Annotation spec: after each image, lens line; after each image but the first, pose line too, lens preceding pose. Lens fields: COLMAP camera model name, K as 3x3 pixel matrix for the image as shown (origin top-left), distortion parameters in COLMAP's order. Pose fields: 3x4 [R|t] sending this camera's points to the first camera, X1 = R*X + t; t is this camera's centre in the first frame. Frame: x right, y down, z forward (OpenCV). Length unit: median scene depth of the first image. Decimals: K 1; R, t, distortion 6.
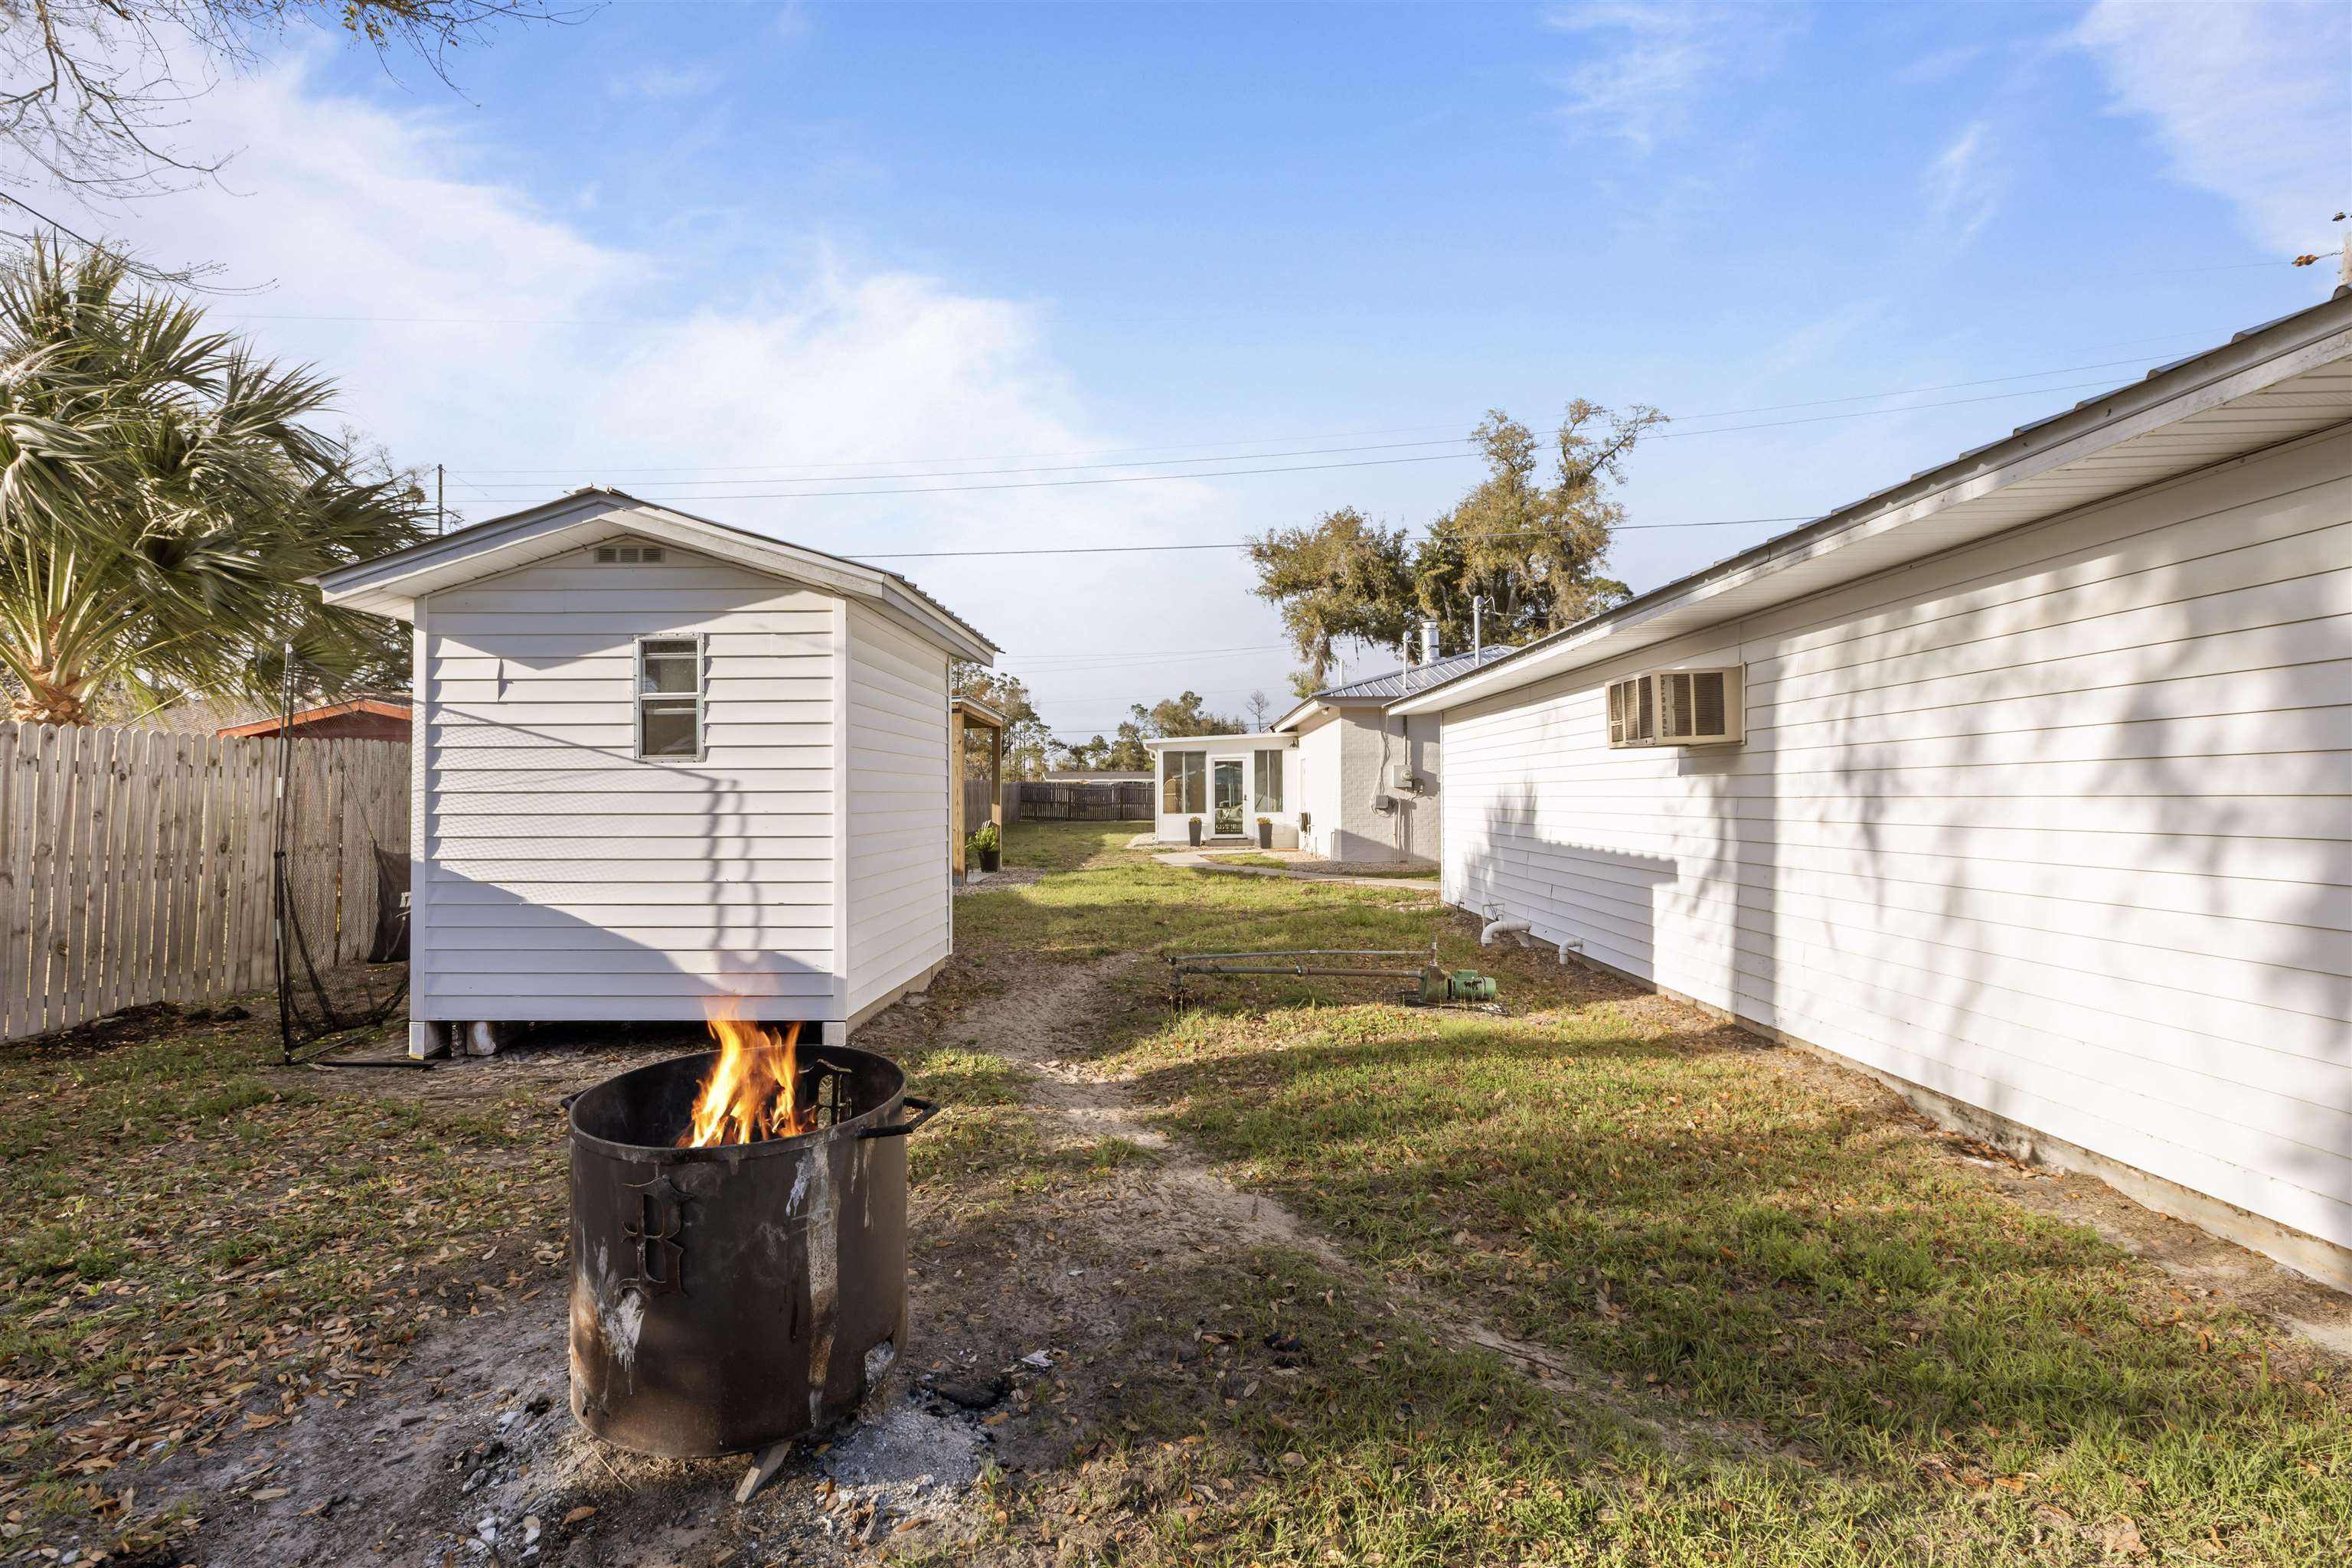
lens RADIAL K [[1044.8, 0, 1176.0], [0, 1044.8, 784.0], [0, 0, 1]] dist [0.001602, 0.000217]
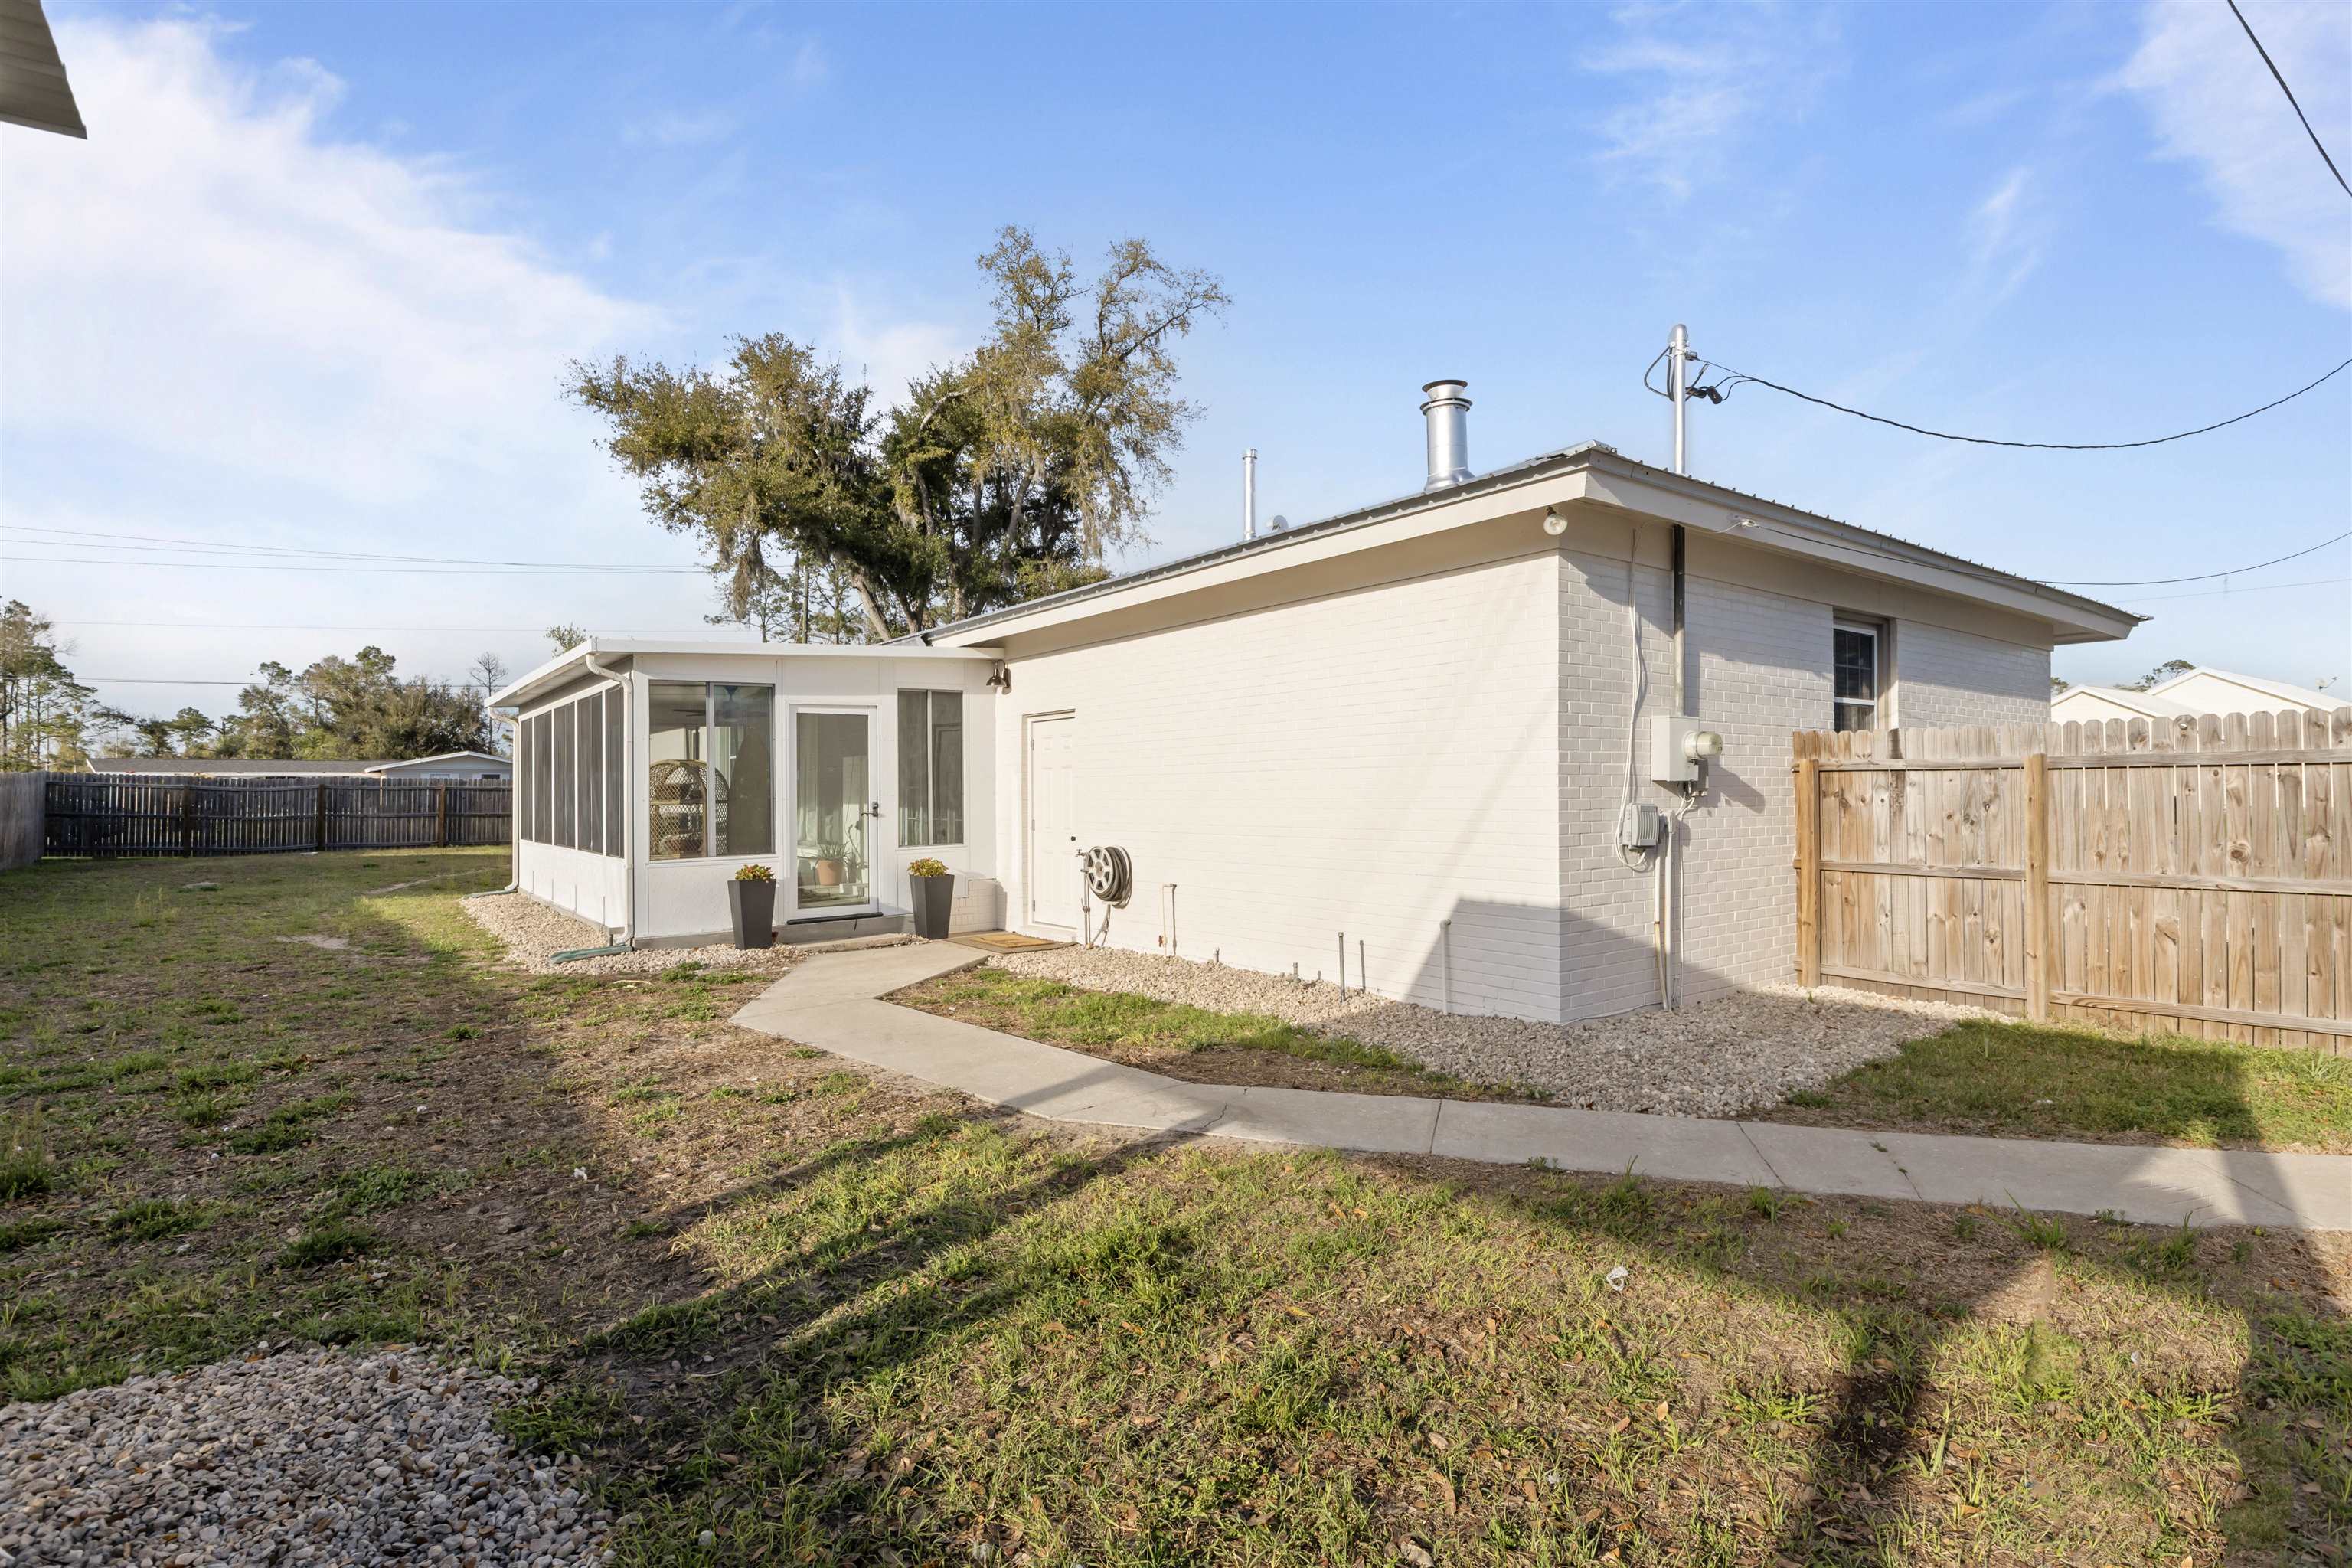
lens RADIAL K [[1148.2, 0, 1176.0], [0, 1148.2, 784.0], [0, 0, 1]] dist [-0.000320, 0.000389]
pose [[0.803059, -0.000237, 0.595899, -0.057490], [-0.000791, 0.999999, 0.001463, 0.001571], [-0.595899, -0.001646, 0.803058, 0.344234]]
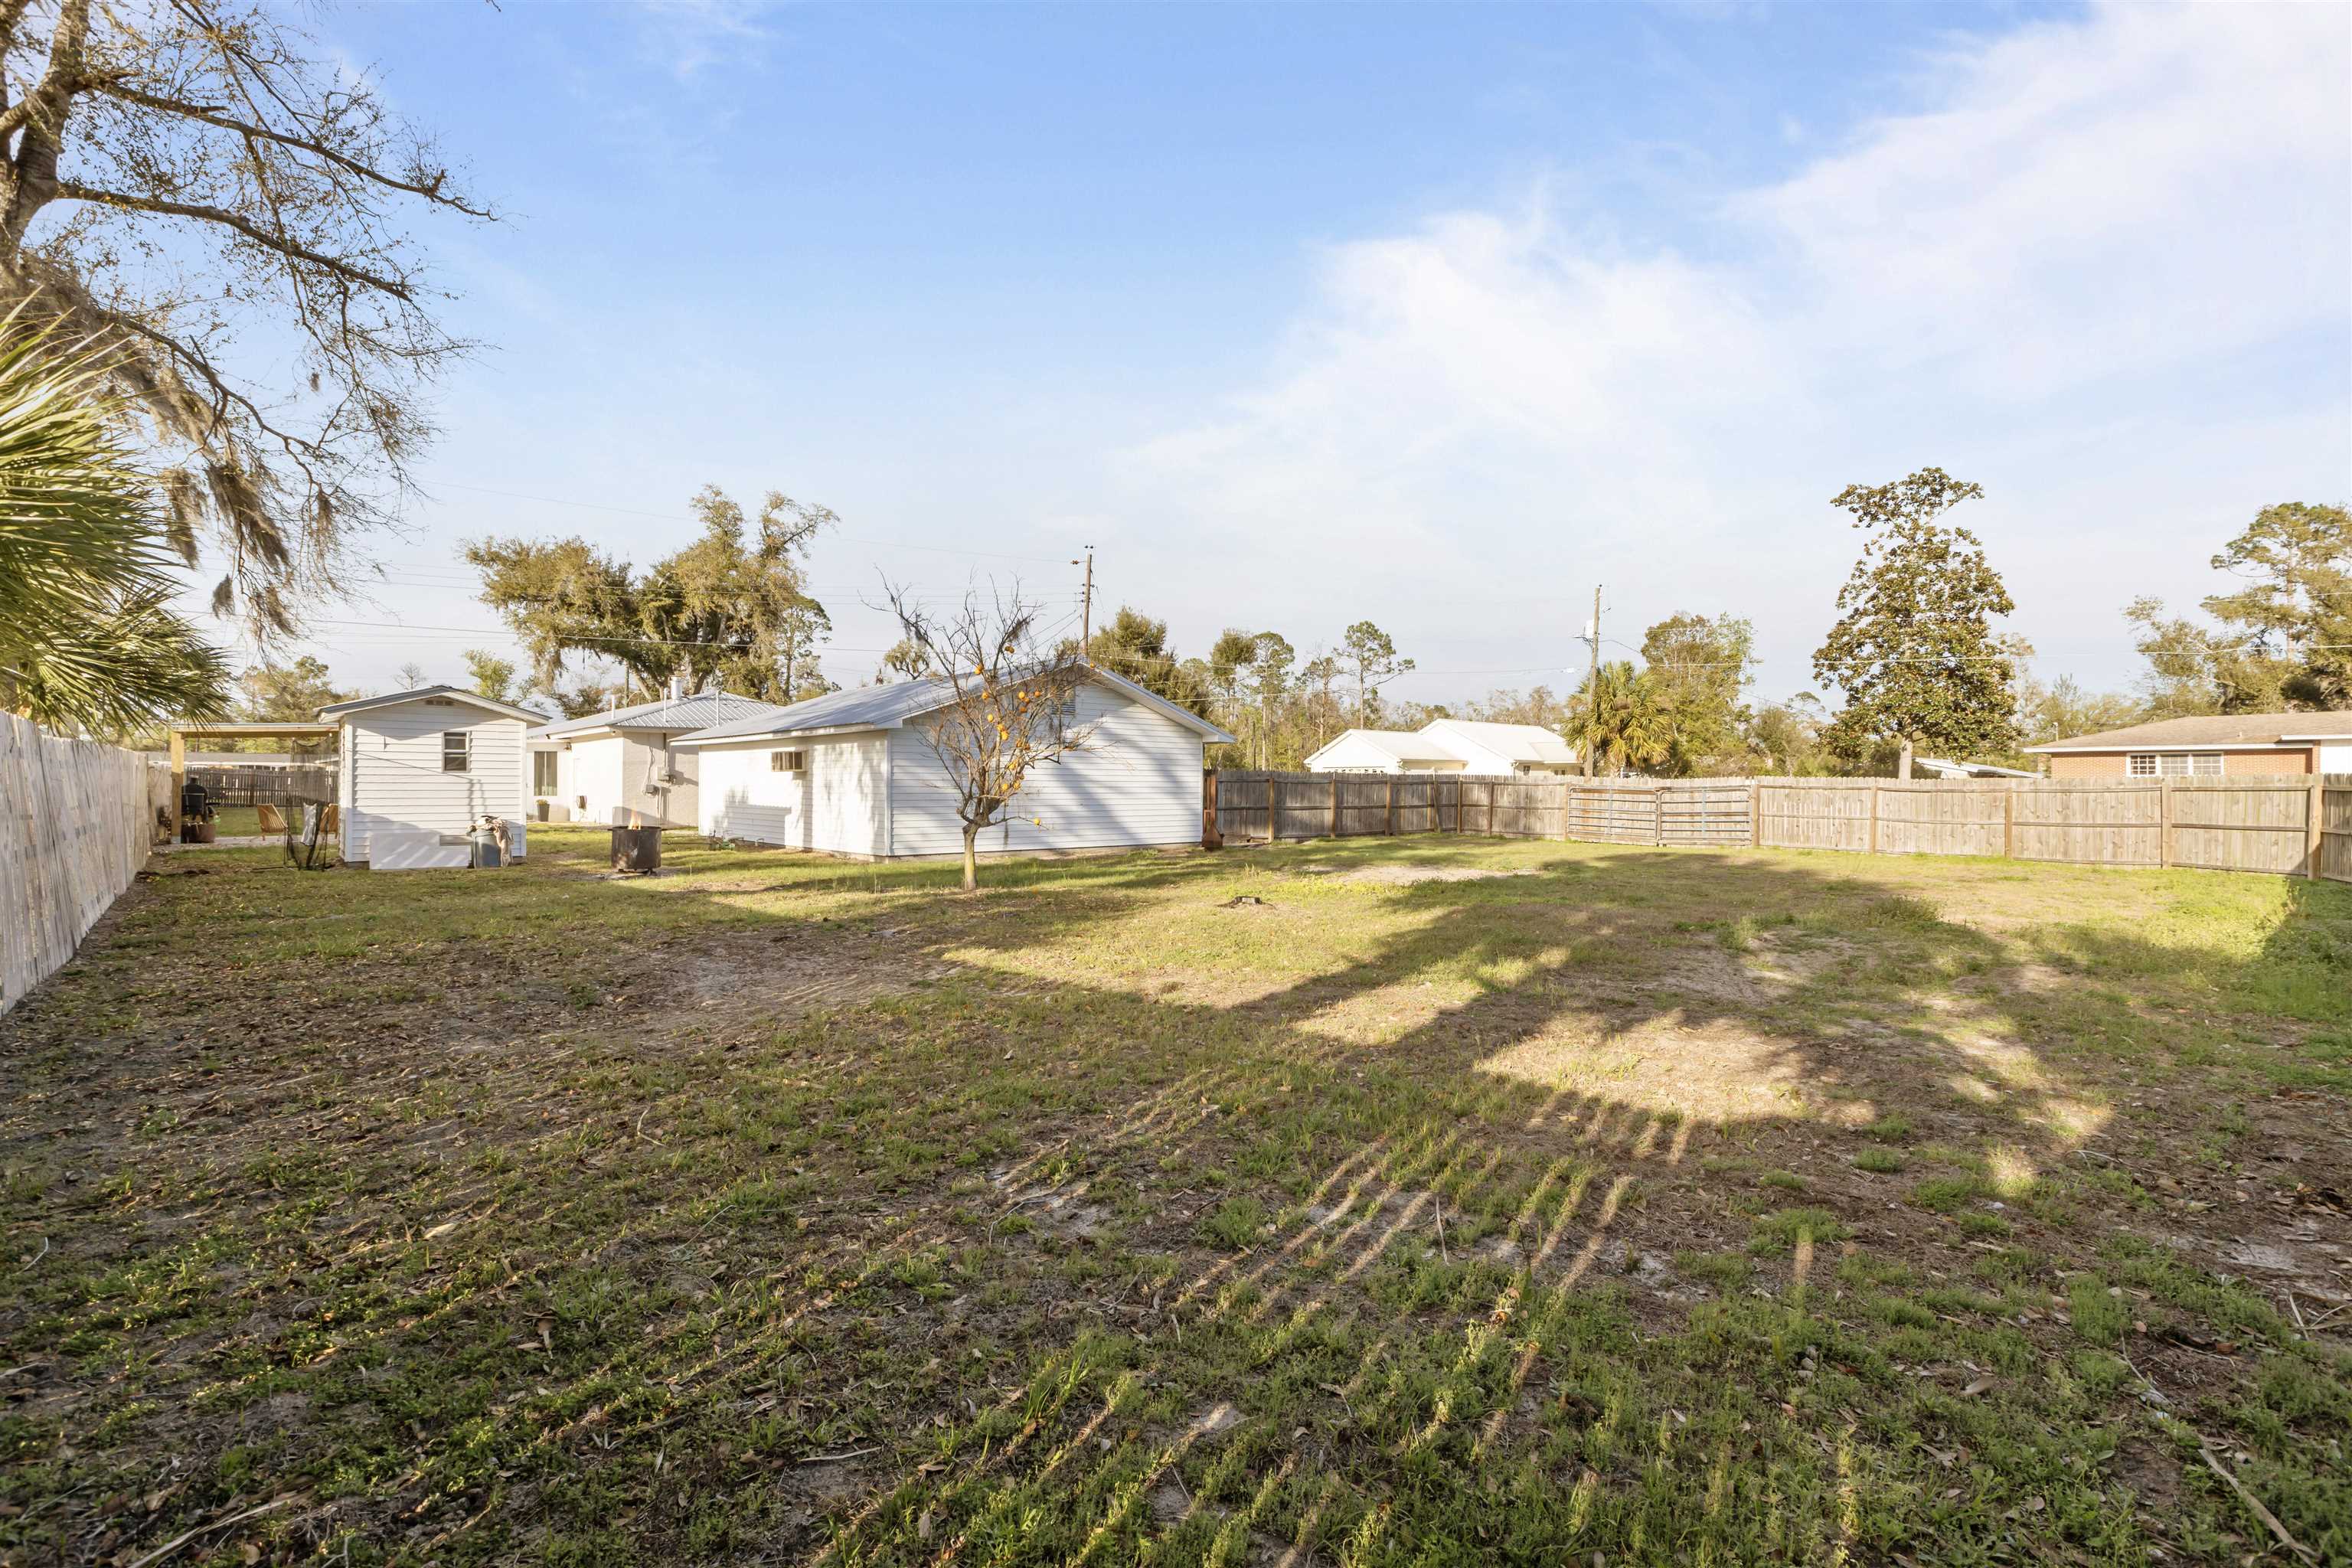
lens RADIAL K [[1044.8, 0, 1176.0], [0, 1044.8, 784.0], [0, 0, 1]] dist [0.001602, 0.000217]
pose [[0.744137, 0.007512, 0.667985, -0.126482], [-0.014229, 0.999888, 0.004606, -0.004374], [-0.667876, -0.012933, 0.744160, -0.348873]]
